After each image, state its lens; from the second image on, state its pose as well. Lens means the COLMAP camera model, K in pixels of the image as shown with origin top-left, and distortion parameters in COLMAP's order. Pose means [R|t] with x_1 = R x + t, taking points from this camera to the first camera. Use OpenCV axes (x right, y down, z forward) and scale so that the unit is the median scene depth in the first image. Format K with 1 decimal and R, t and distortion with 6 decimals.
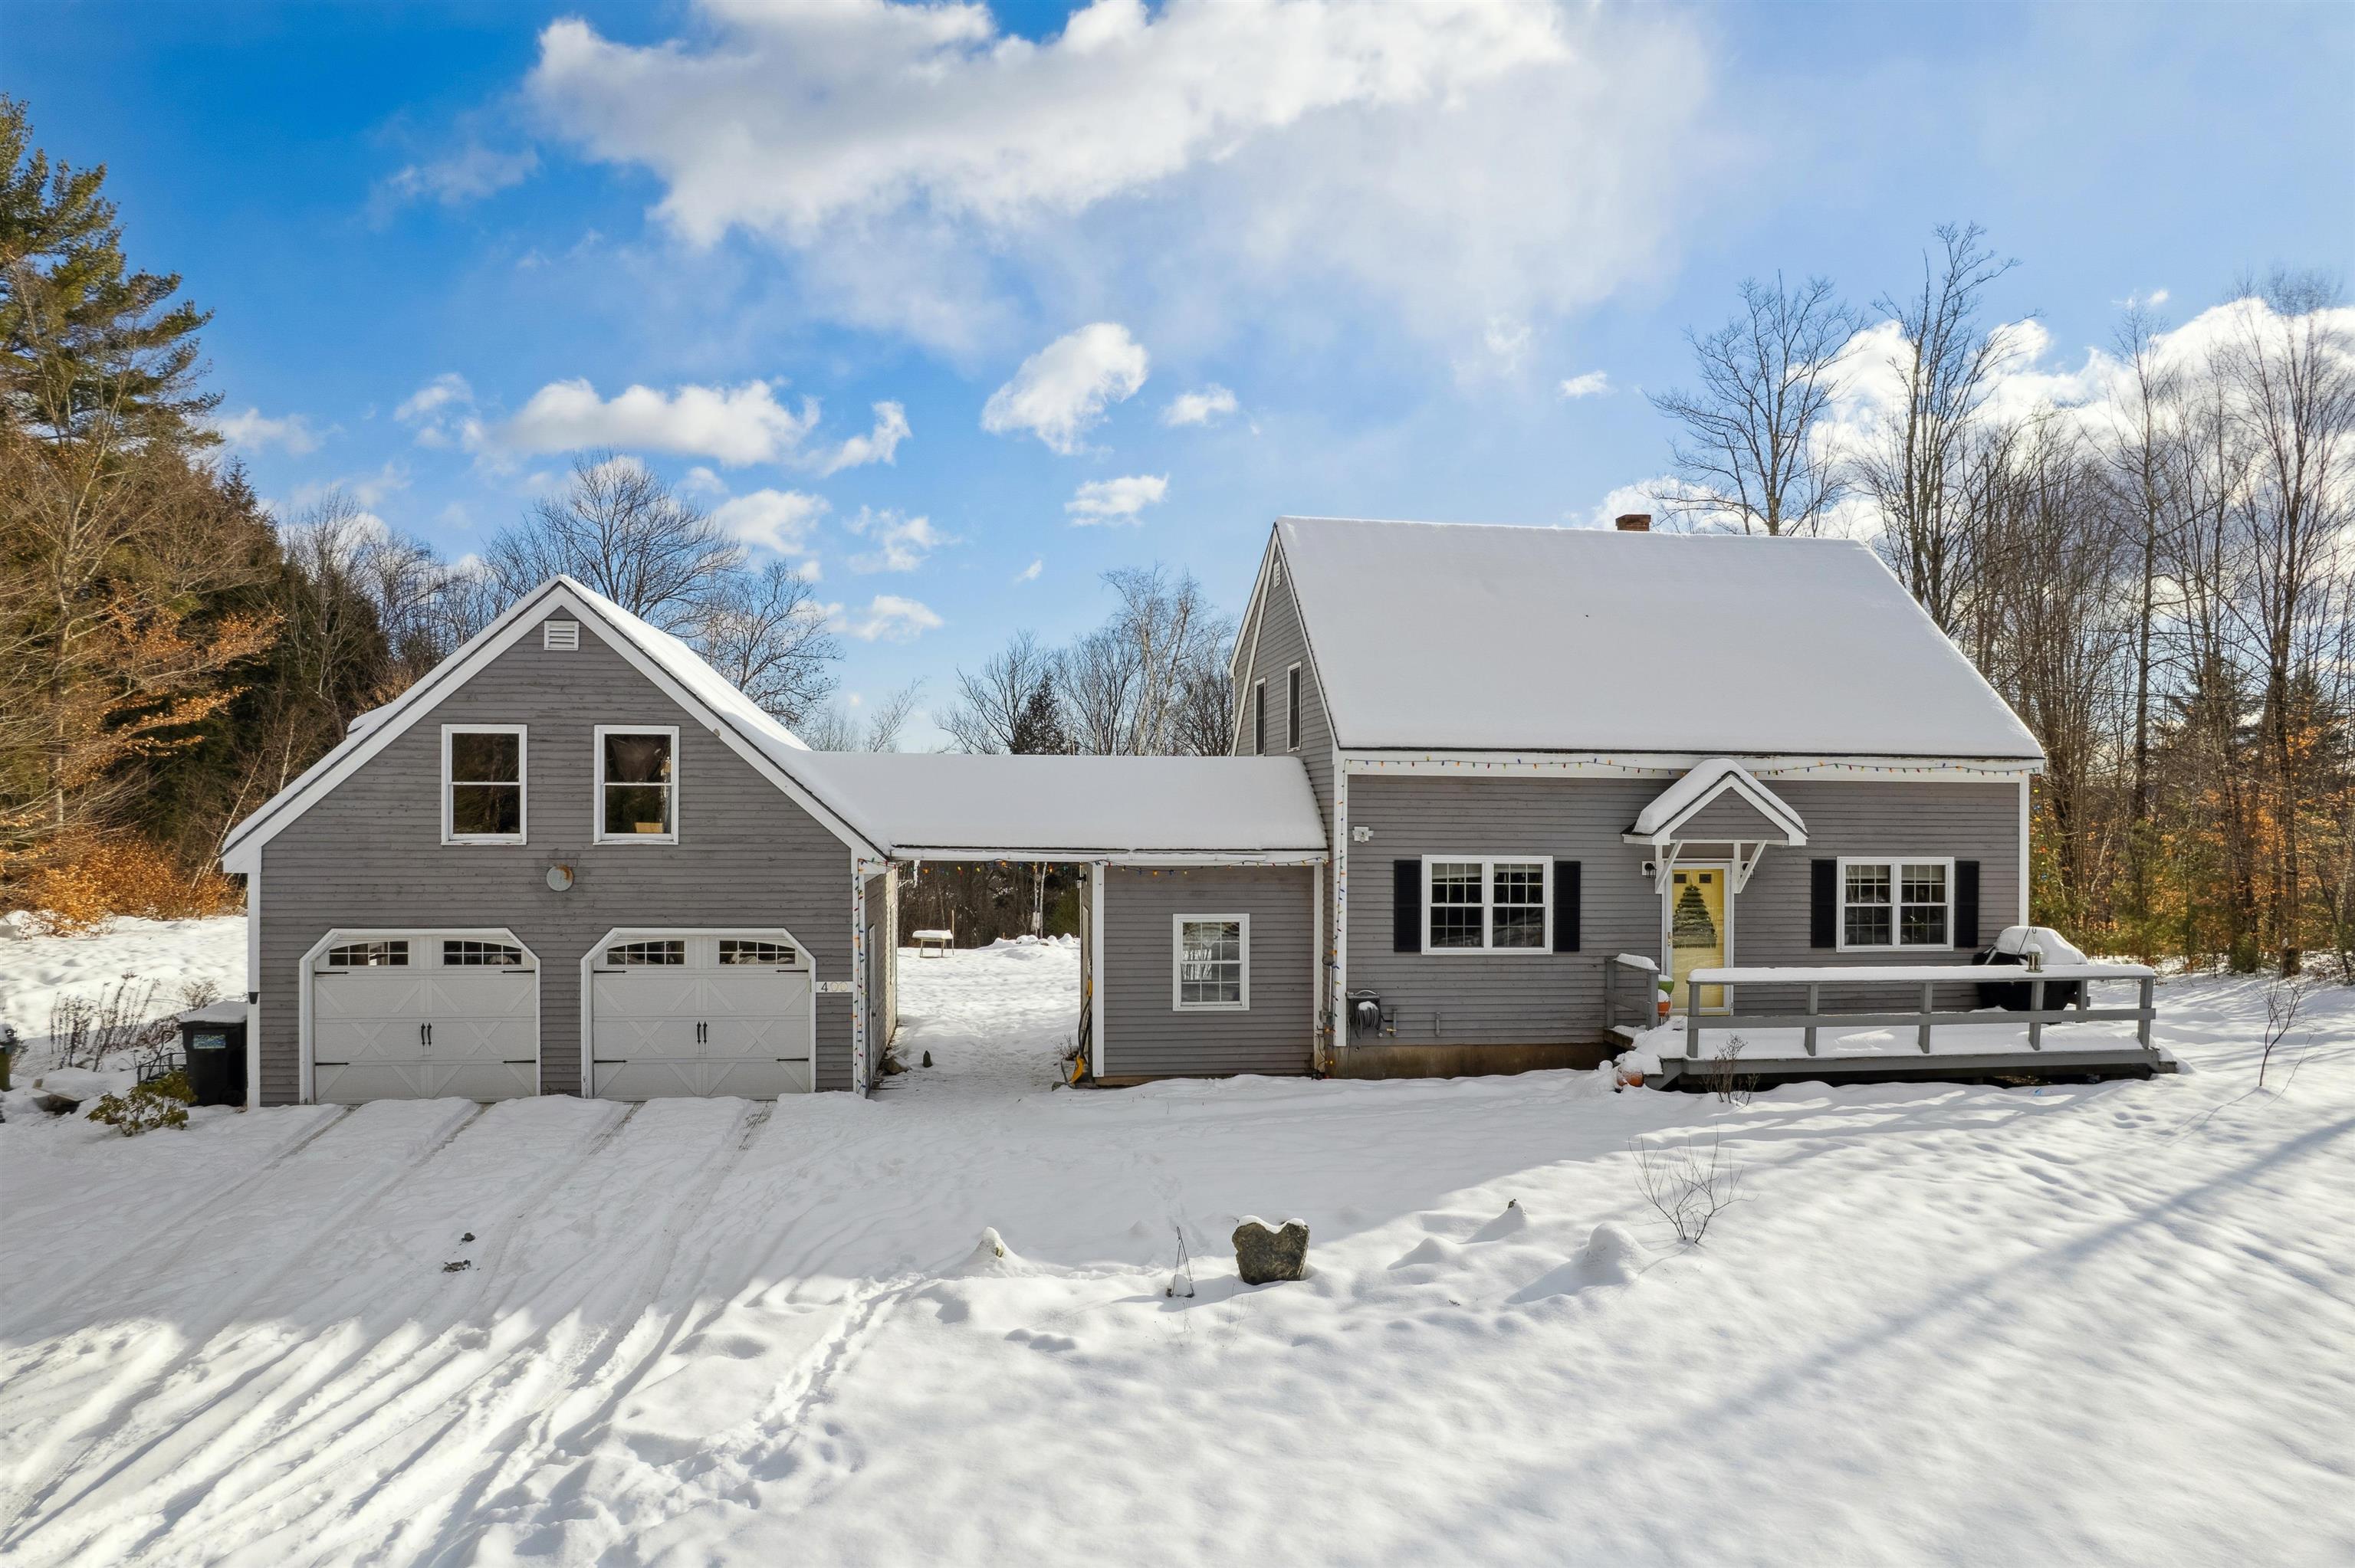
lens RADIAL K [[1538.9, 0, 1226.5], [0, 1538.9, 833.7], [0, 0, 1]] dist [-0.060847, 0.052375]
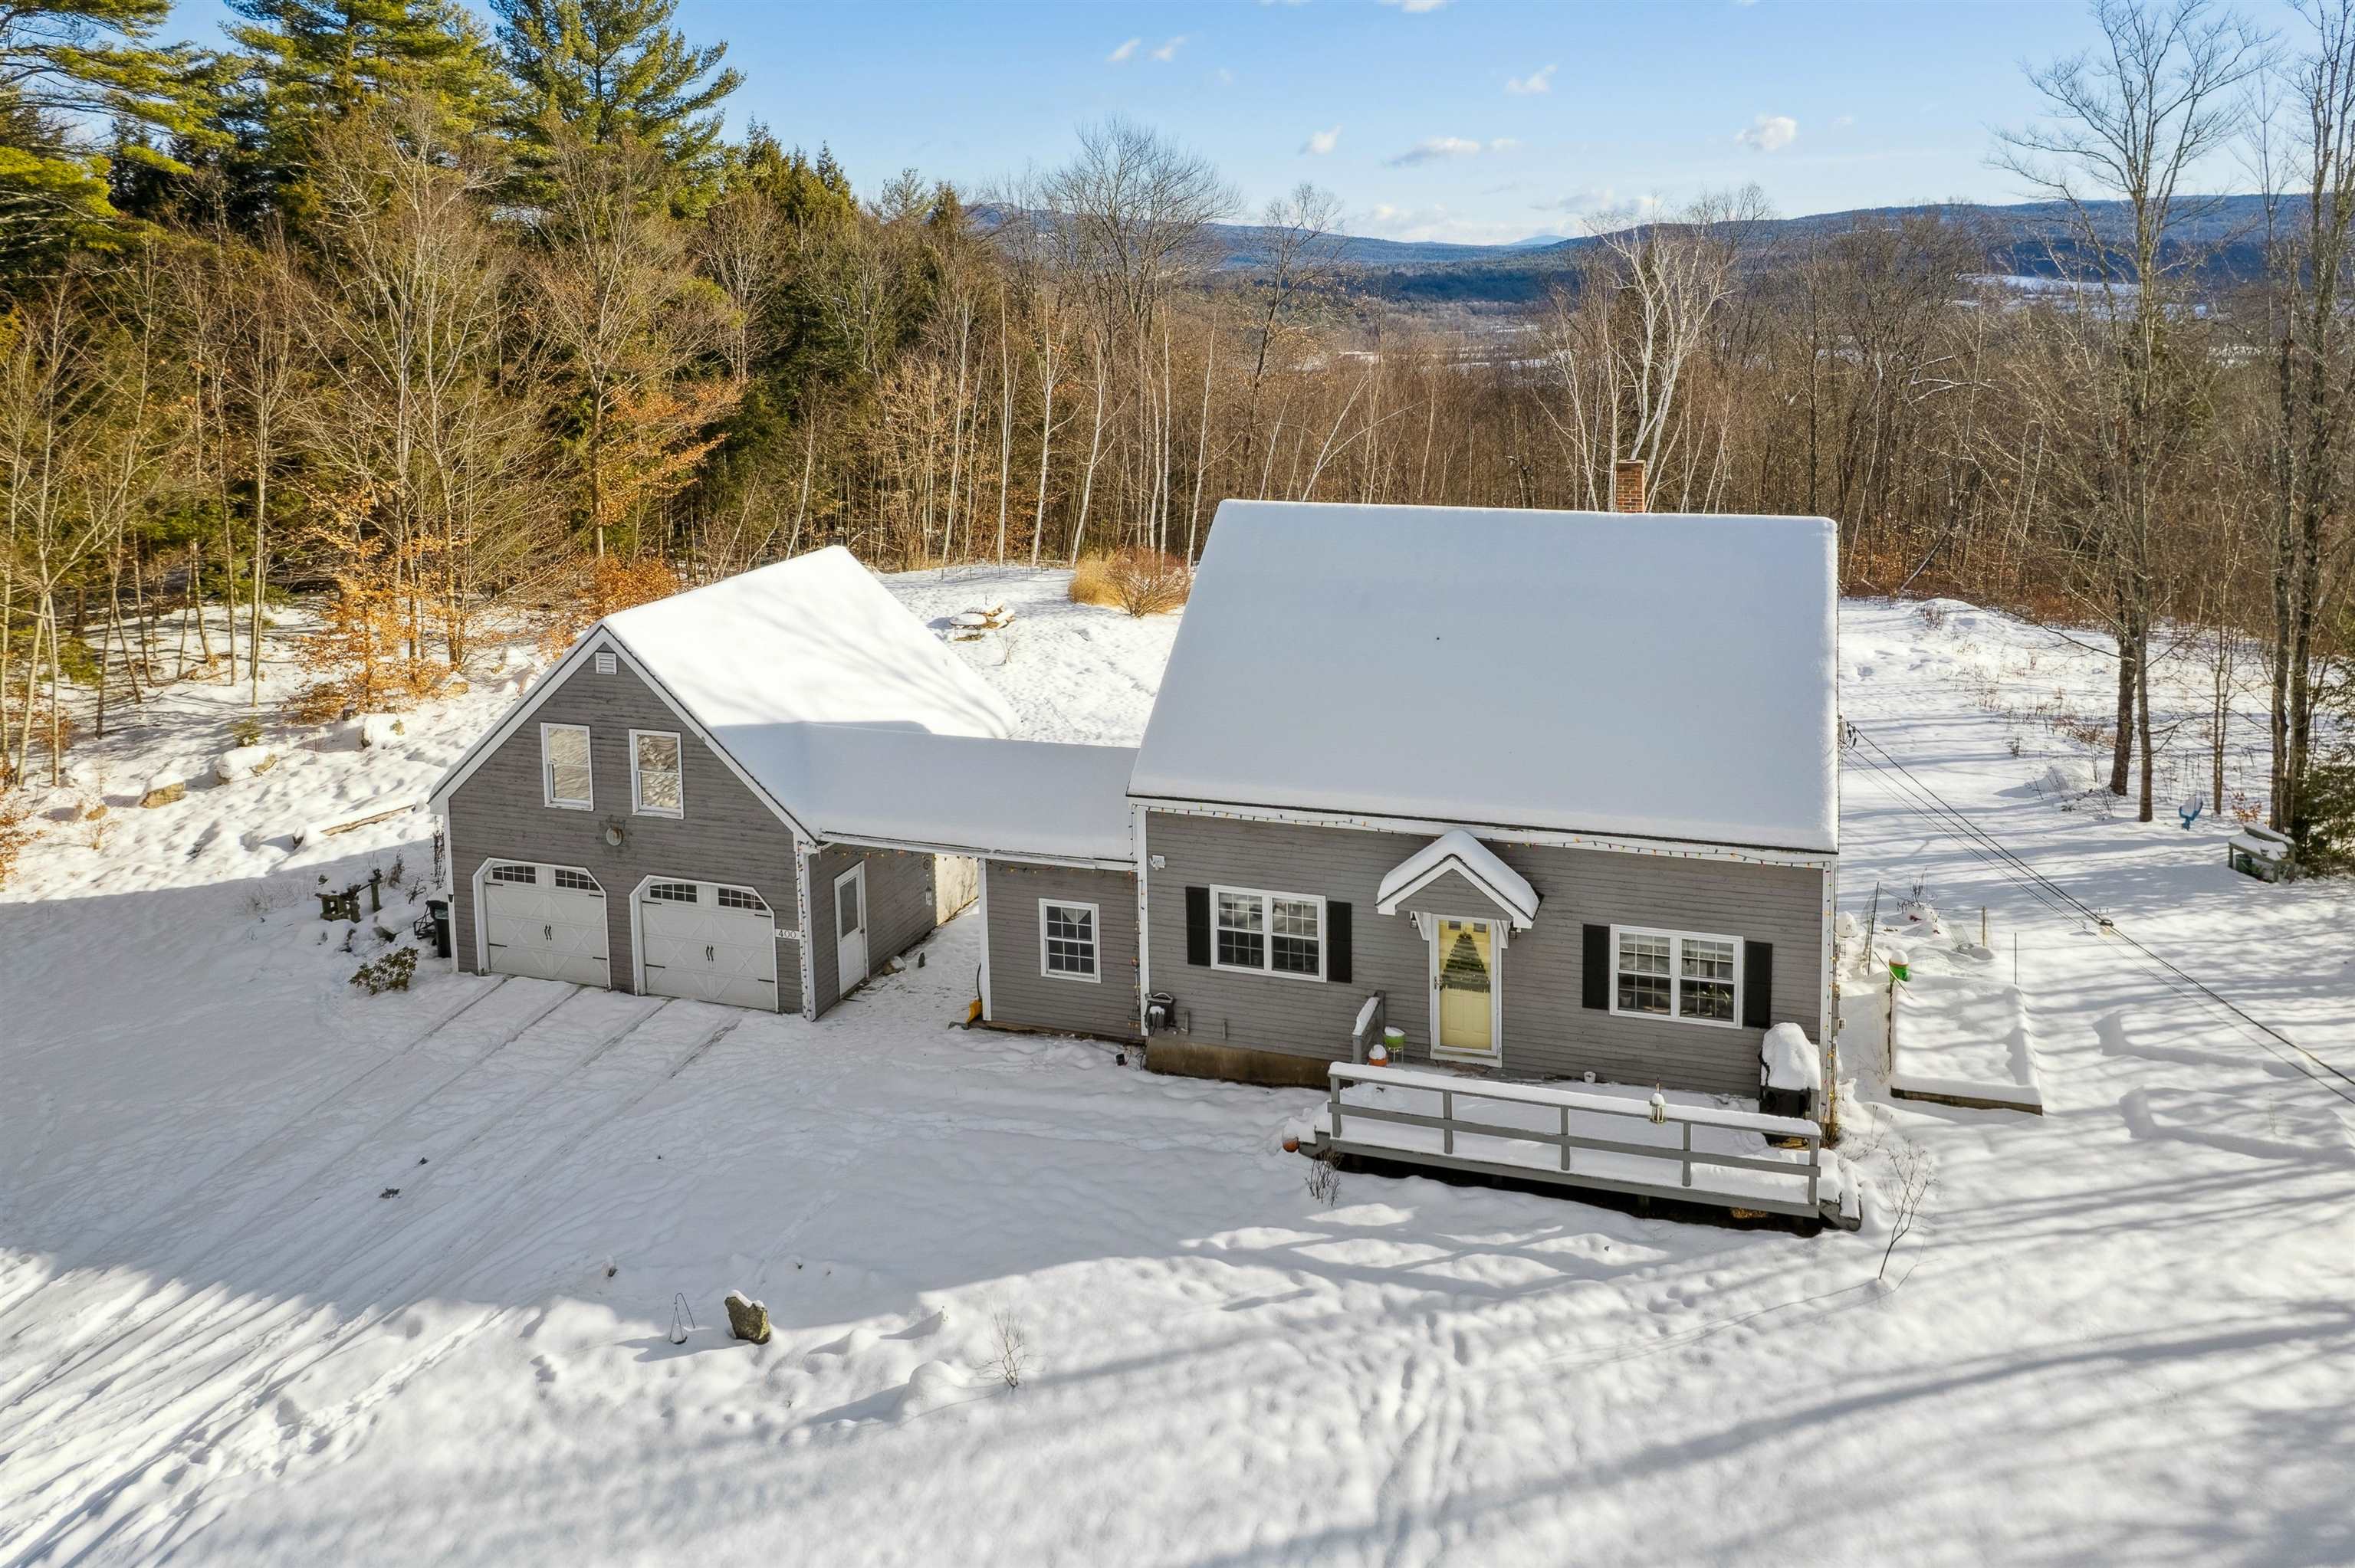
lens RADIAL K [[1719.8, 0, 1241.9], [0, 1719.8, 439.3], [0, 0, 1]] dist [-0.011771, -0.006432]
pose [[0.899676, 0.015185, -0.436294, 0.696244], [0.014411, 0.997817, 0.064445, -0.394814], [0.436320, -0.064267, 0.897493, -0.107230]]
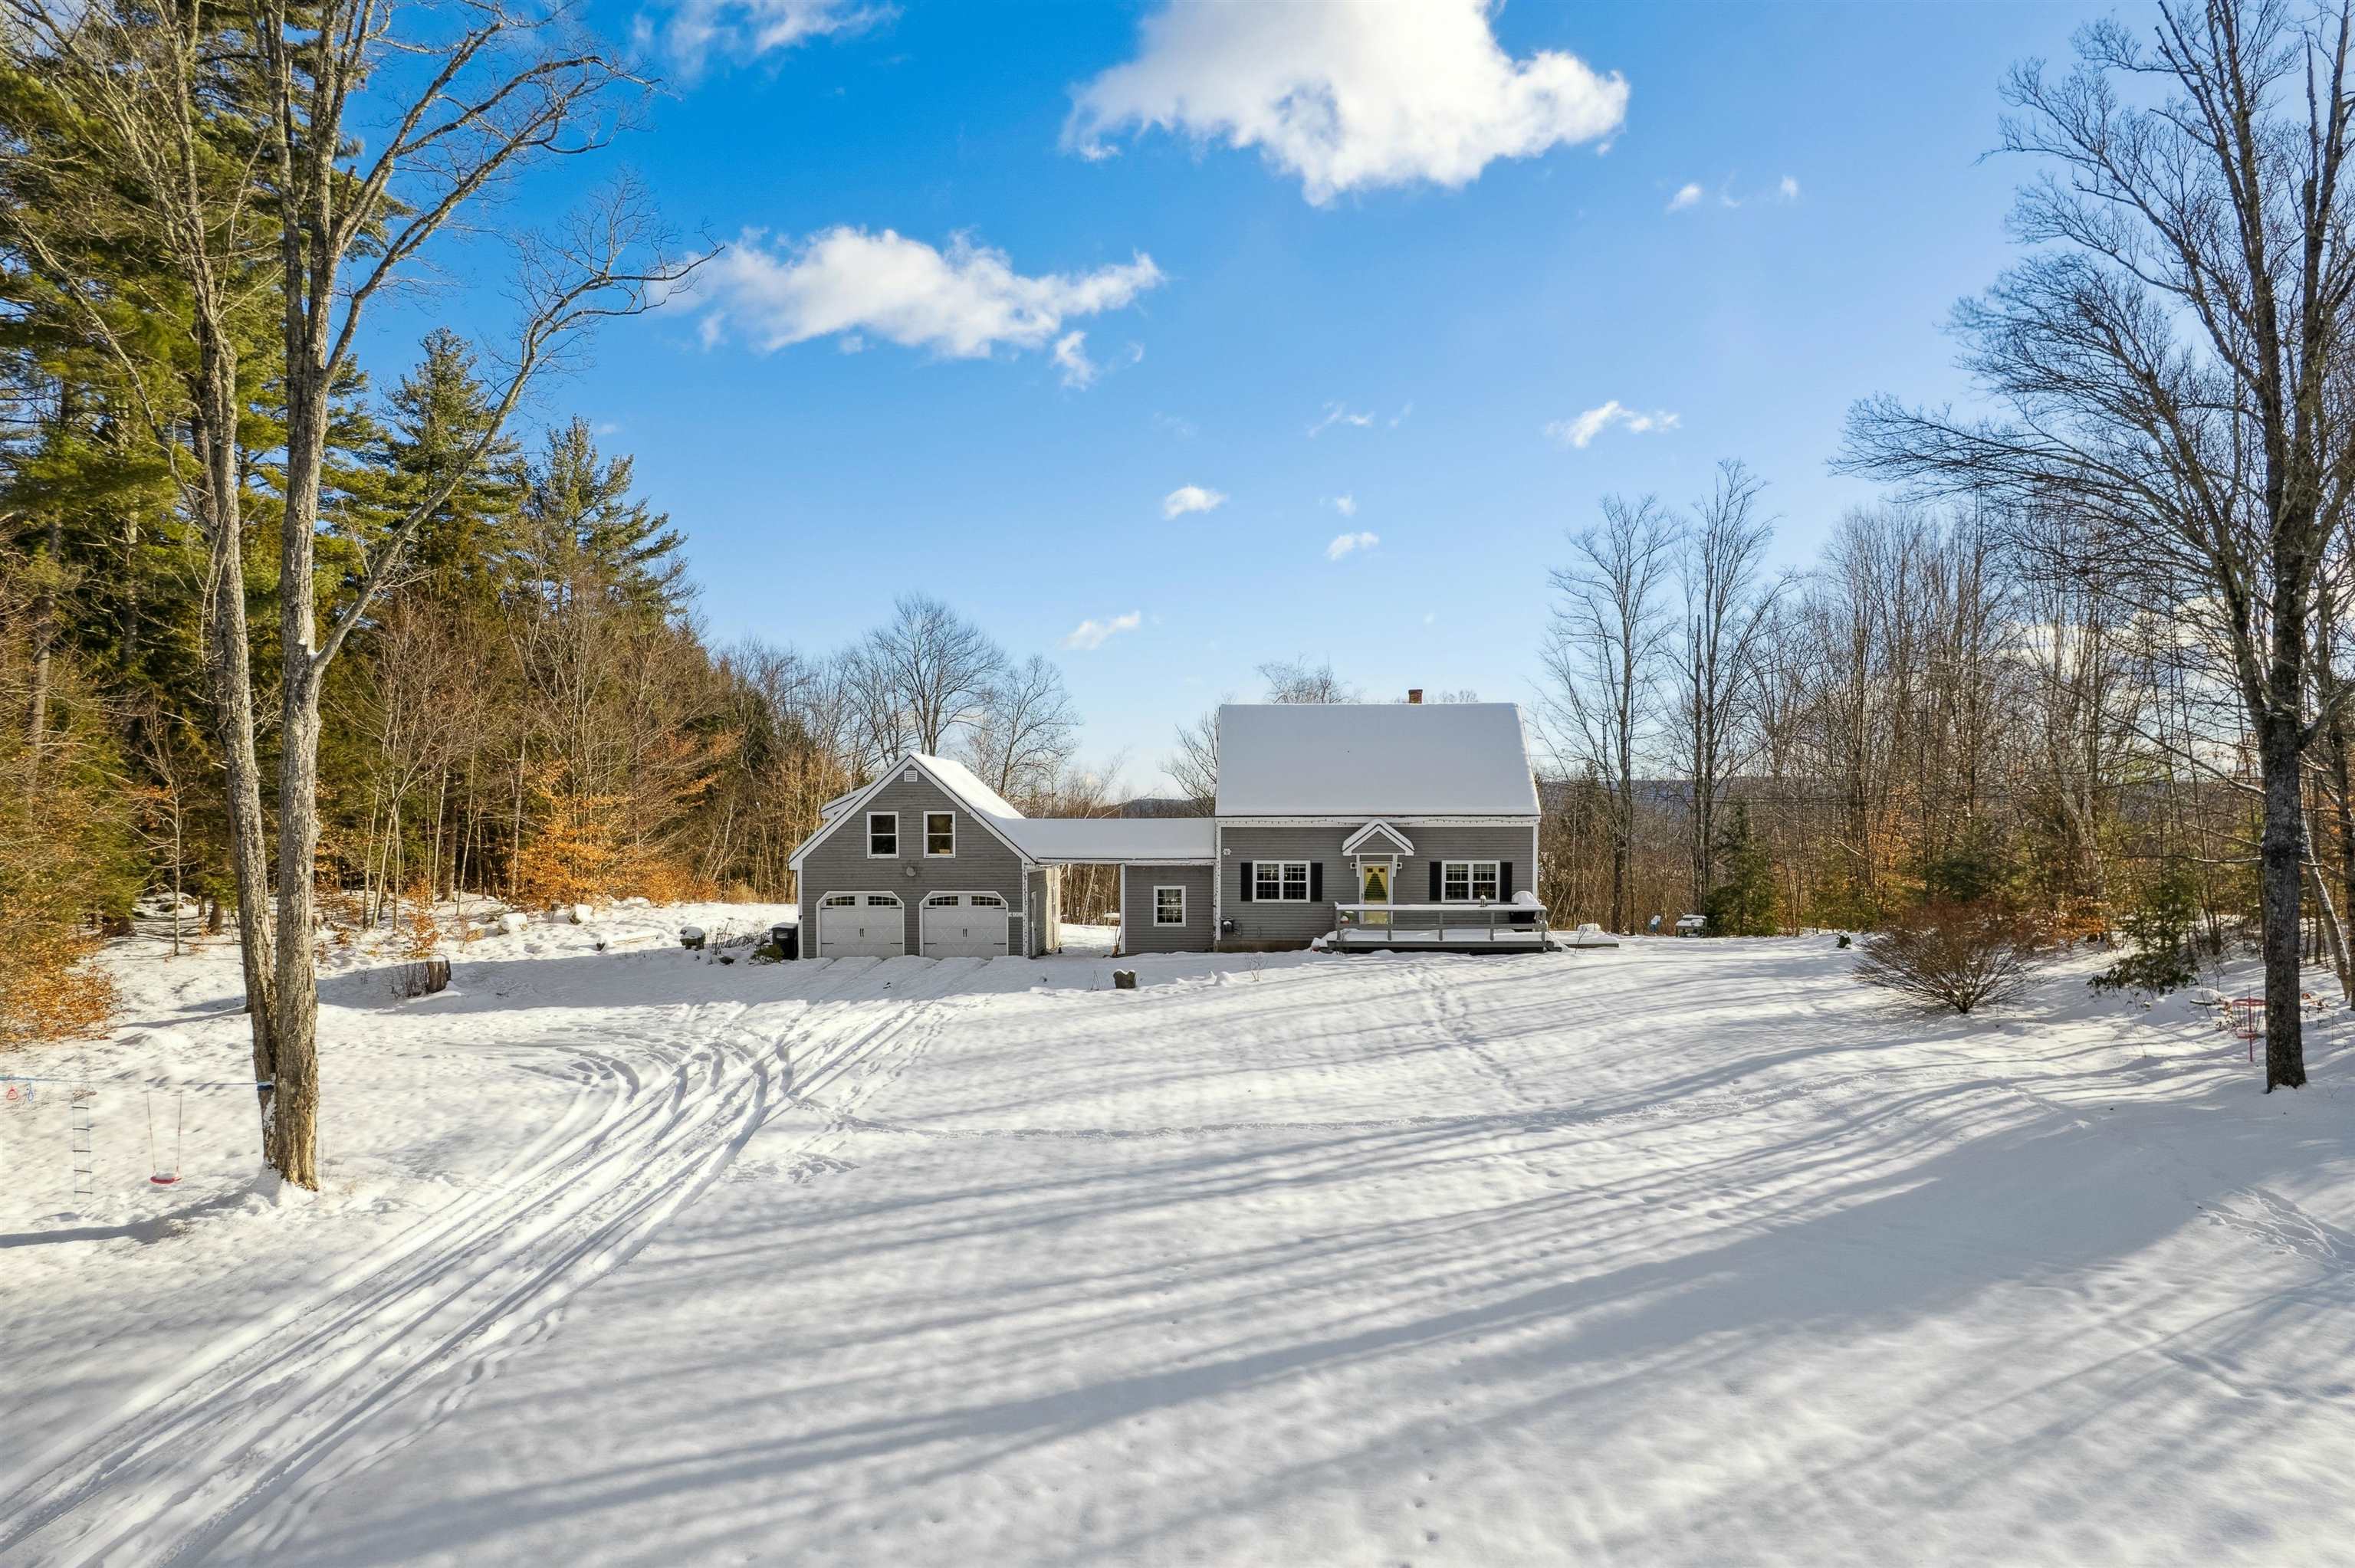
lens RADIAL K [[1529.7, 0, 1187.1], [0, 1529.7, 909.2], [0, 0, 1]] dist [-0.042283, 0.001719]
pose [[0.978378, 0.001267, -0.206822, 0.517529], [0.006264, 0.999341, 0.035757, 0.004035], [0.206731, -0.036280, 0.977725, -1.339475]]
